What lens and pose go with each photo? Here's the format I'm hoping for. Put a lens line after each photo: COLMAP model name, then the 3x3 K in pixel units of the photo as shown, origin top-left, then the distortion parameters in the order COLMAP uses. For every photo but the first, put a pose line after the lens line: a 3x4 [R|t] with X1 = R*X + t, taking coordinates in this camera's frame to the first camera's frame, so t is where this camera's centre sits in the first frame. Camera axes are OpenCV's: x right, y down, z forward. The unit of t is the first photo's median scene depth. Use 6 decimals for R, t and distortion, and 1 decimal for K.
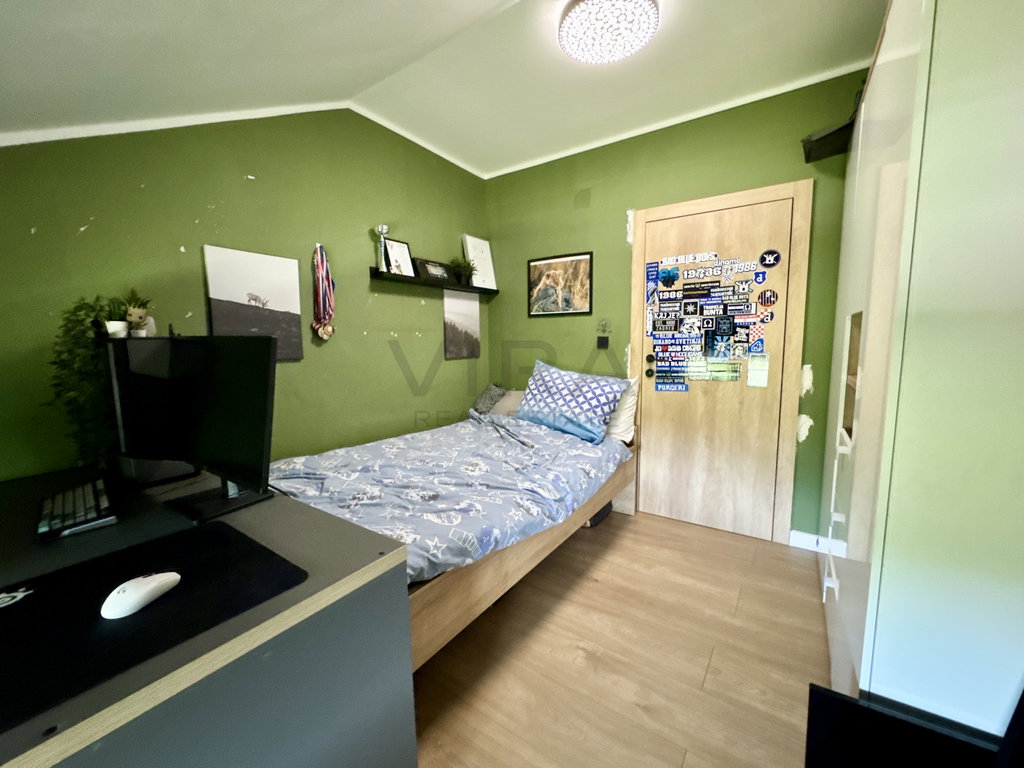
lens RADIAL K [[410.8, 0, 512.6], [0, 410.8, 385.2], [0, 0, 1]] dist [-0.002859, 0.000344]
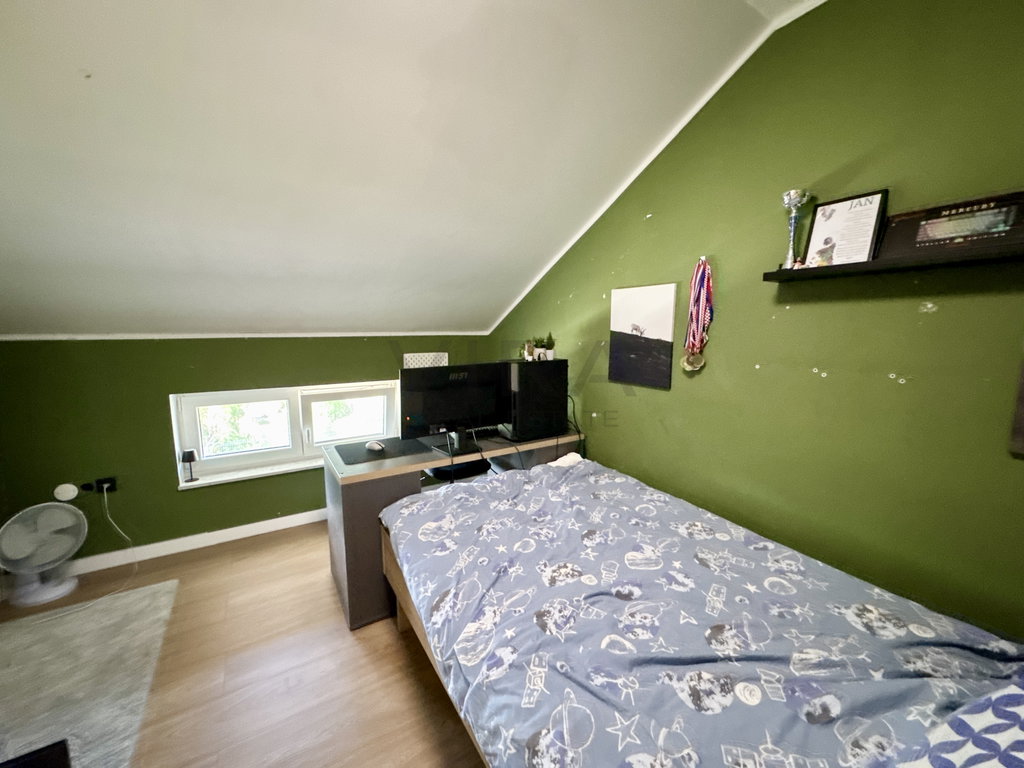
lens RADIAL K [[410.8, 0, 512.9], [0, 410.8, 385.9], [0, 0, 1]] dist [-0.002859, 0.000344]
pose [[-0.404155, 0.137513, -0.904295, 0.475099], [-0.093015, 0.977331, 0.190190, -0.211376], [0.909949, 0.160979, -0.382202, 1.012982]]
